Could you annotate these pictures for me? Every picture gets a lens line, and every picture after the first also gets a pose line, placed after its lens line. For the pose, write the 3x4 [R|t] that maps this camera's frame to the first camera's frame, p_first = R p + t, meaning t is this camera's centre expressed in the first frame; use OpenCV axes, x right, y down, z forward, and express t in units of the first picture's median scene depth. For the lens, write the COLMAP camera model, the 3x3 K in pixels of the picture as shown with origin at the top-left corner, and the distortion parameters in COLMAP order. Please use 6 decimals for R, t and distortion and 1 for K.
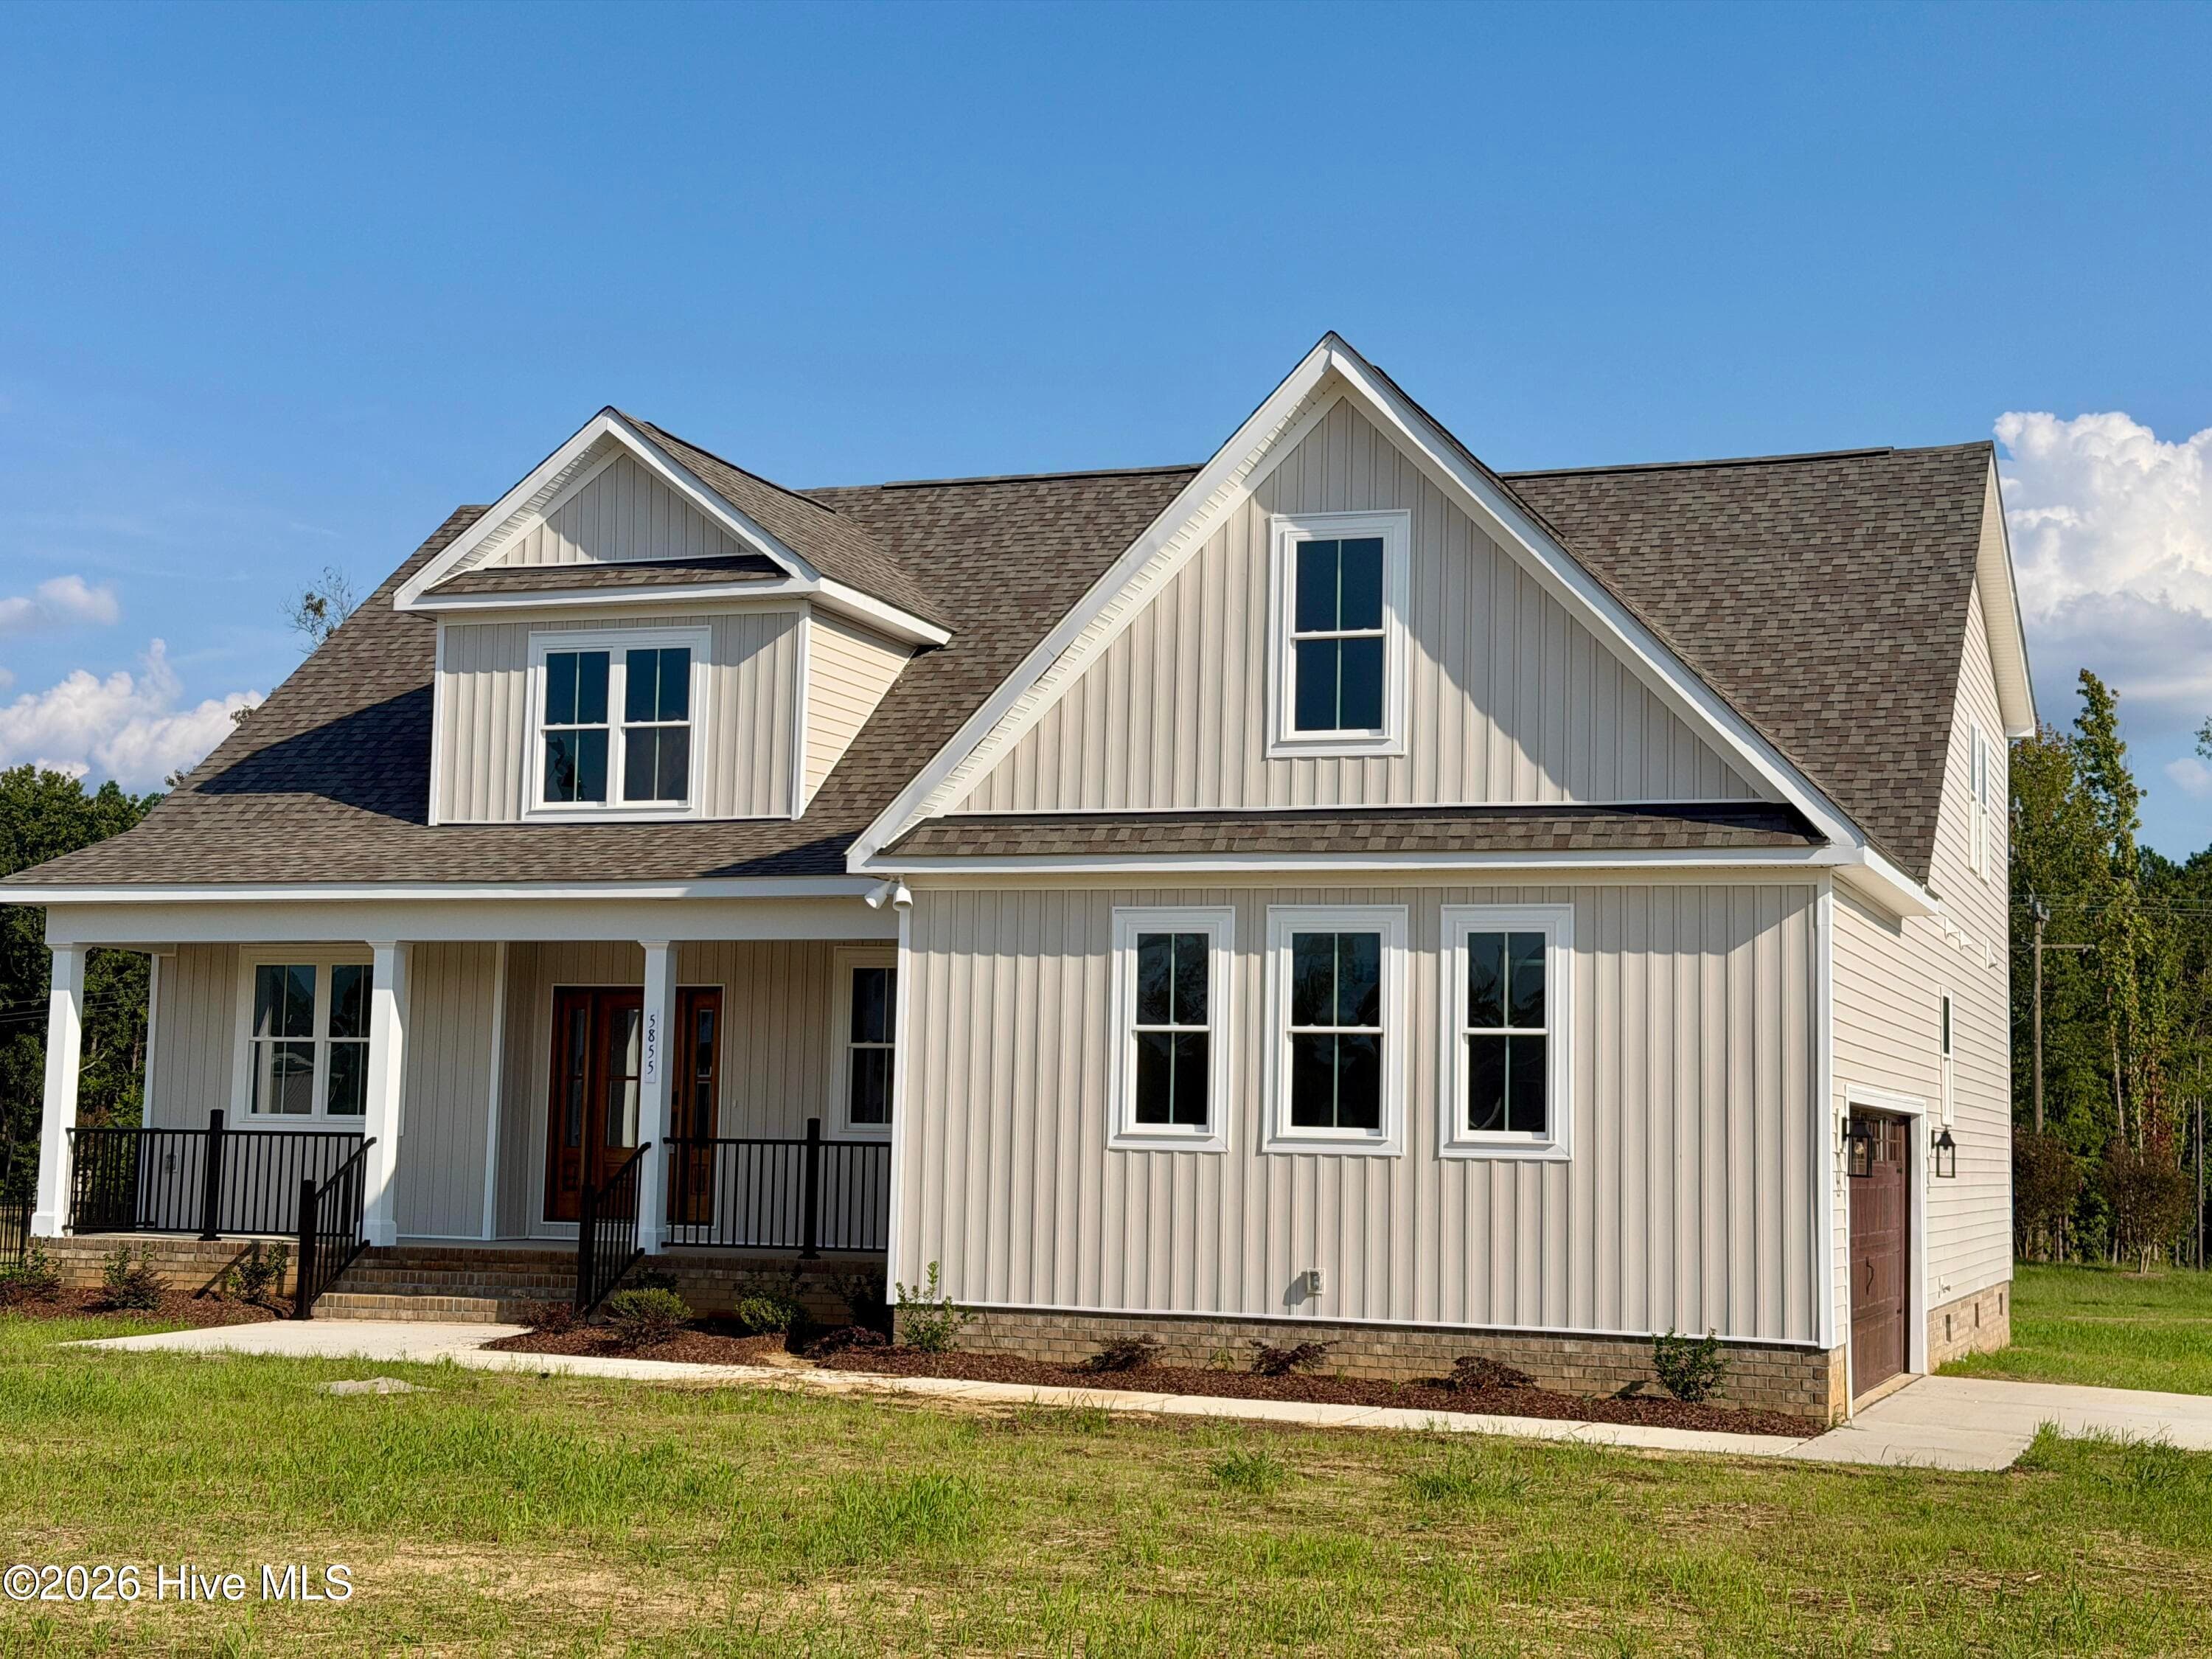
lens RADIAL K [[3048.7, 0, 1115.7], [0, 3048.7, 820.4], [0, 0, 1]] dist [0.044192, 0.000000]
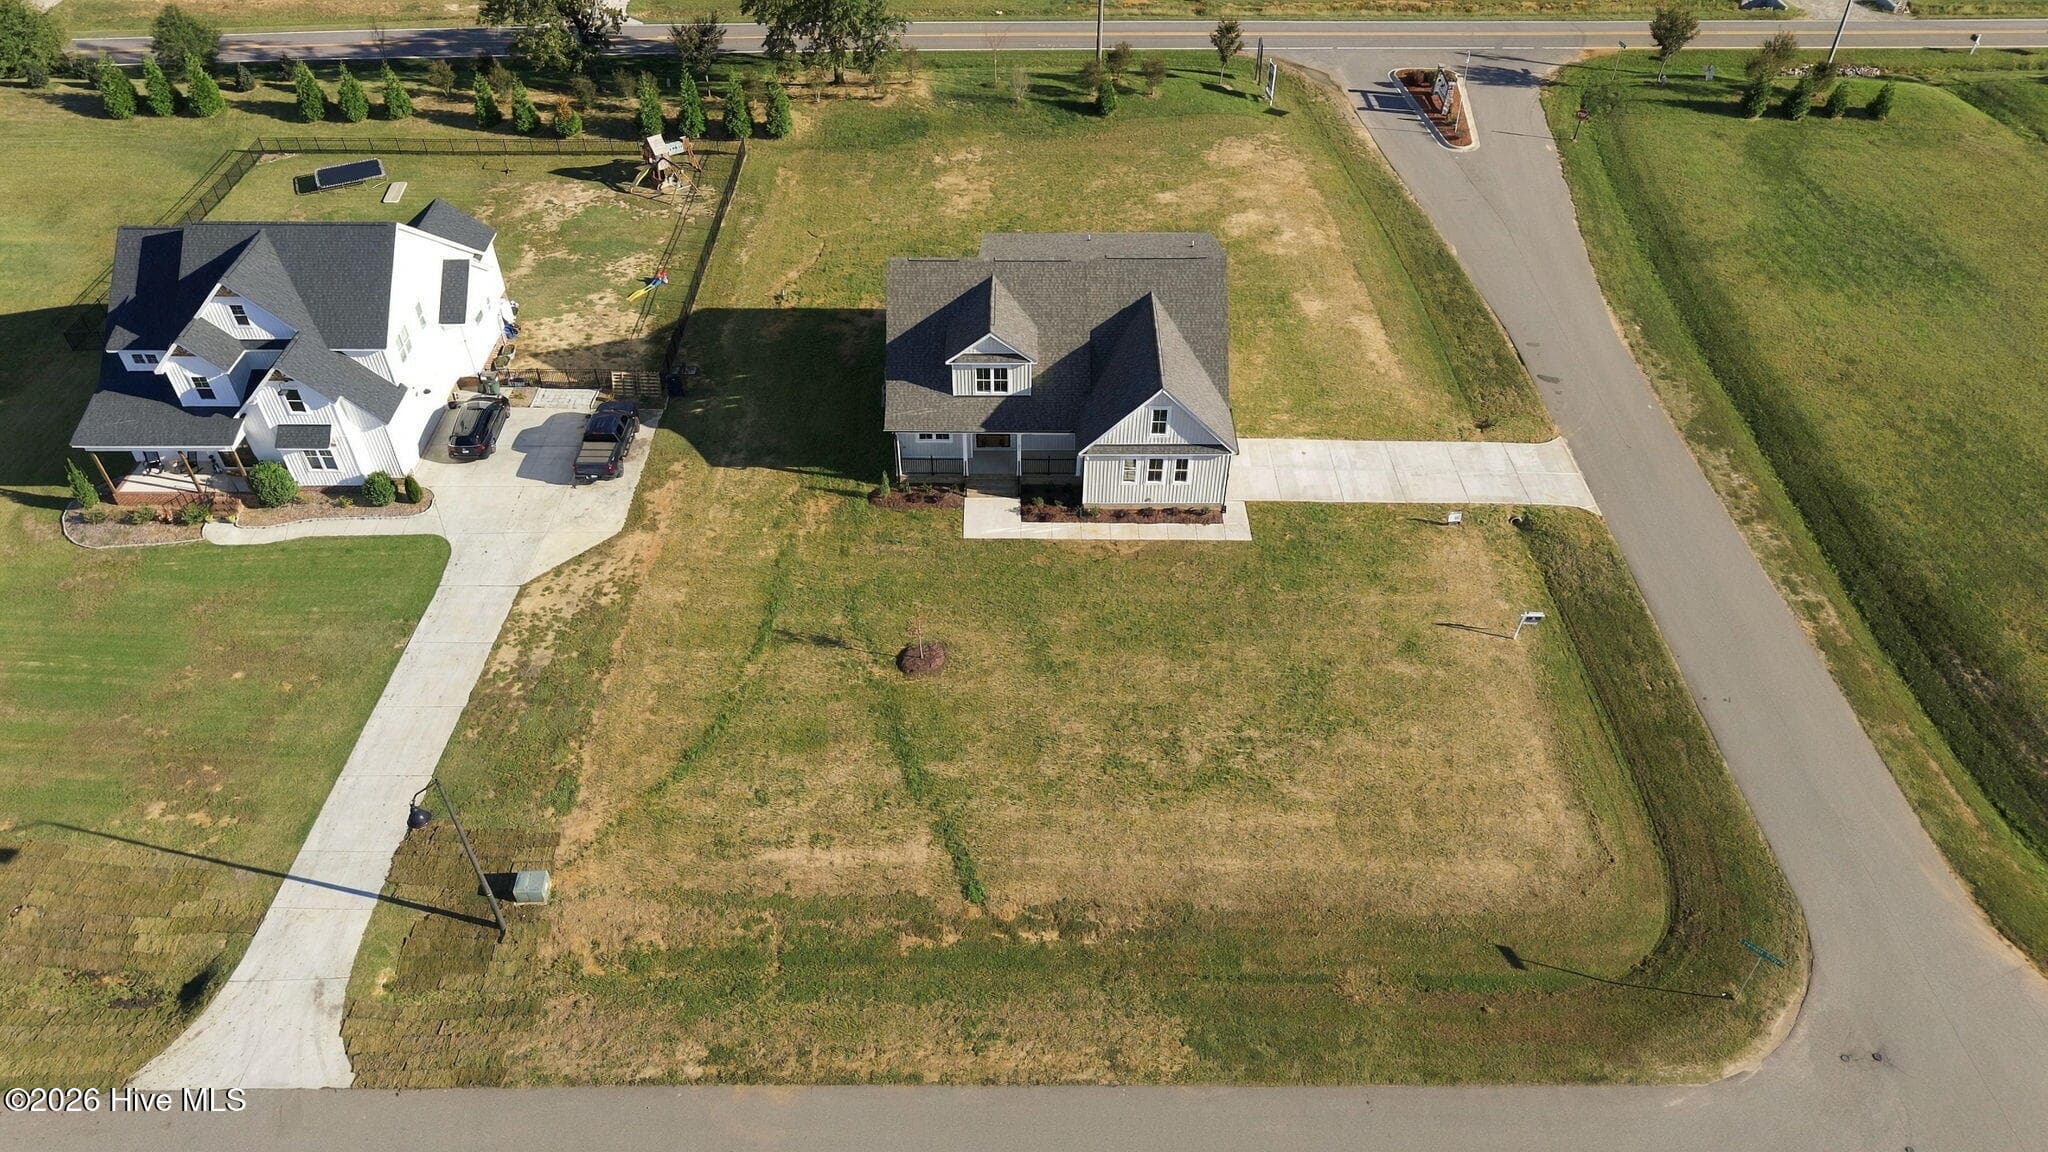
lens RADIAL K [[1362.6, 0, 1037.5], [0, 1362.6, 579.9], [0, 0, 1]] dist [0.026712, -0.022618]
pose [[0.934146, -0.253389, 0.251328, -0.934718], [-0.025648, 0.654730, 0.755427, -1.926176], [-0.355969, -0.712125, 0.605115, -0.856757]]
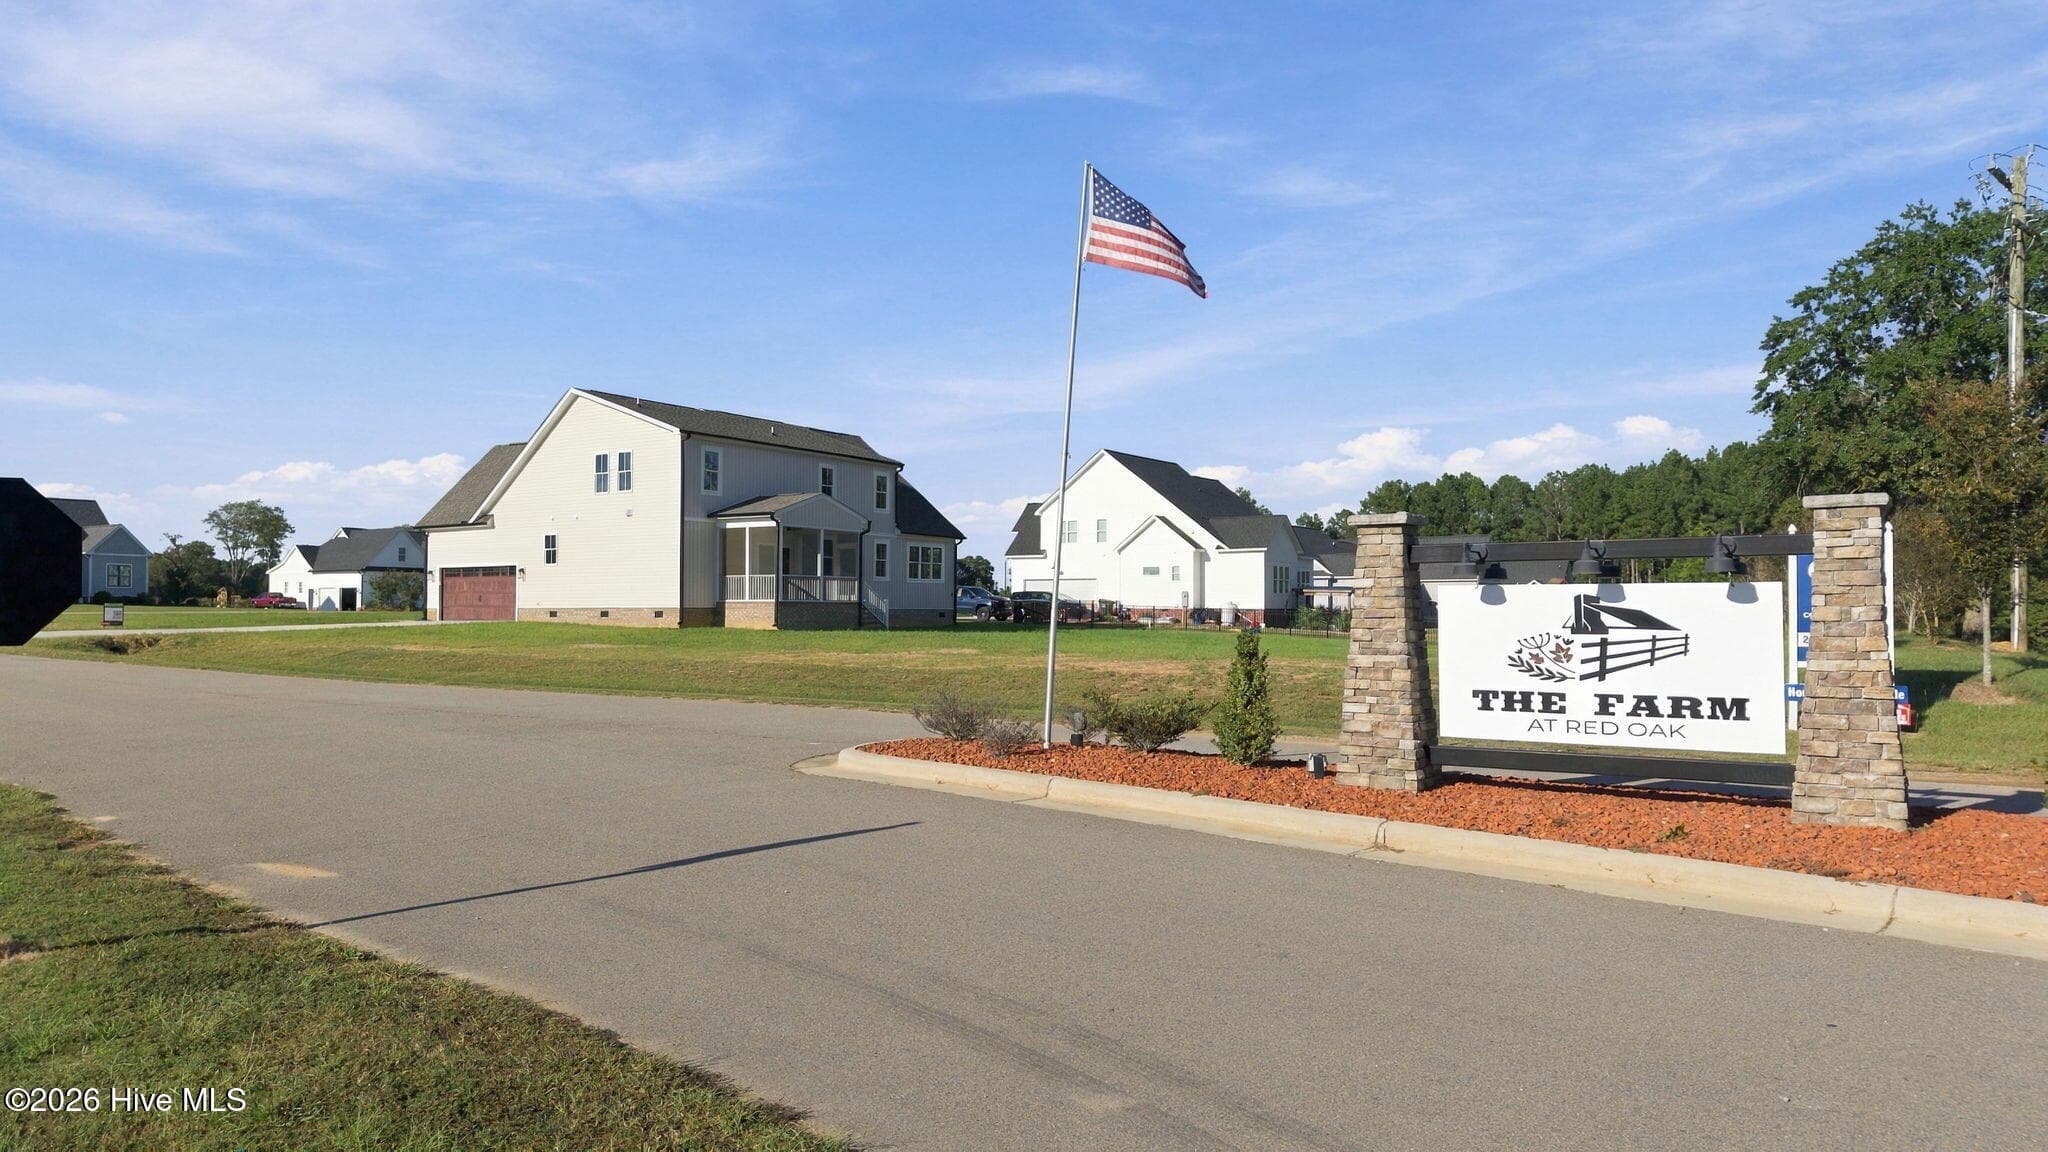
lens RADIAL K [[1362.6, 0, 1041.1], [0, 1362.6, 585.3], [0, 0, 1]] dist [0.026712, -0.022618]
pose [[-0.218099, -0.046094, -0.974837, 2.352634], [0.098372, 0.992758, -0.068950, 0.387070], [0.970956, -0.110935, -0.211986, 2.467631]]
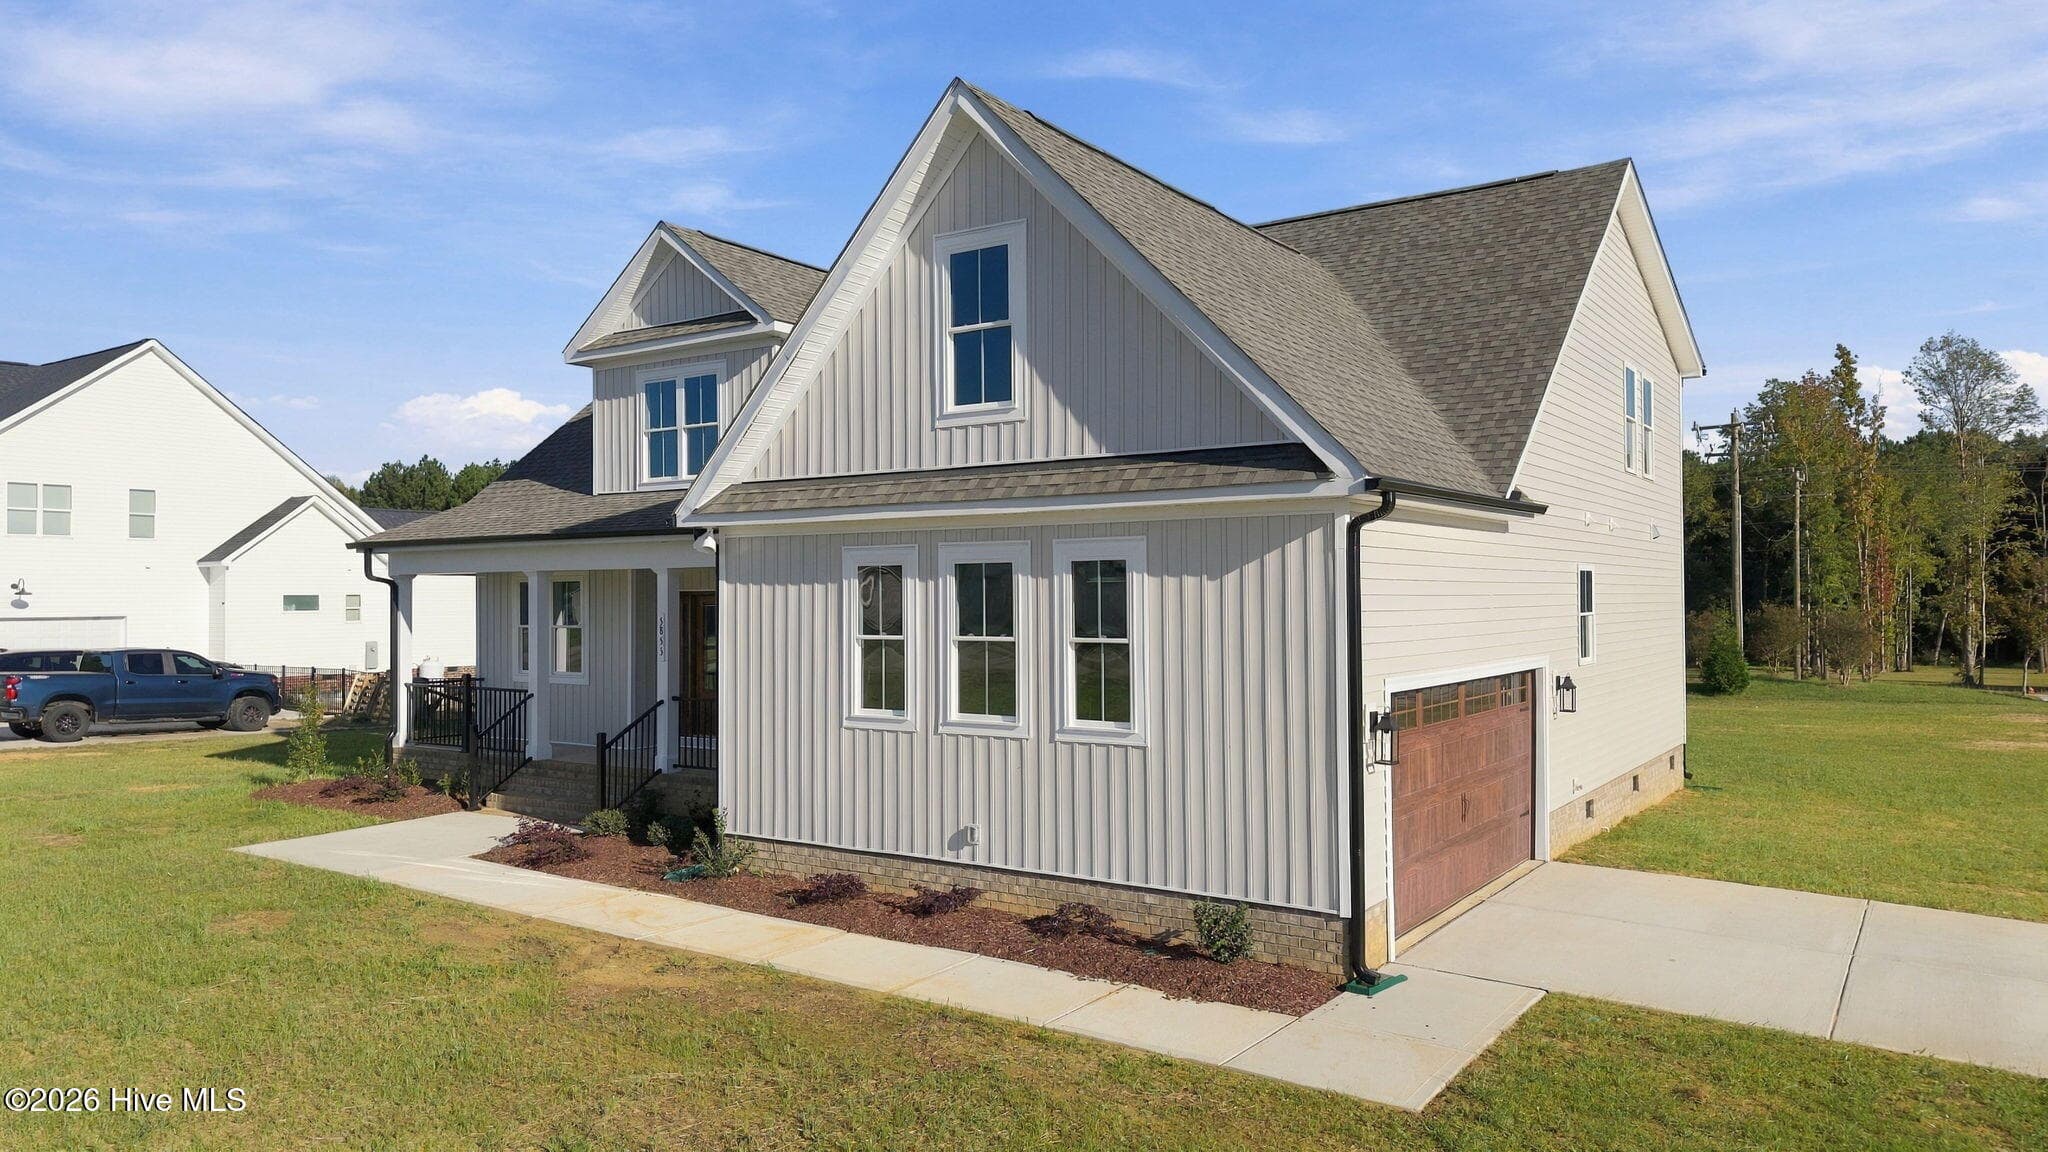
lens RADIAL K [[1362.6, 0, 1030.0], [0, 1362.6, 578.9], [0, 0, 1]] dist [0.026712, -0.022618]
pose [[0.970277, -0.031650, -0.239916, 0.214264], [0.053005, 0.995132, 0.083083, -0.002680], [0.236119, -0.093330, 0.967232, 0.426774]]
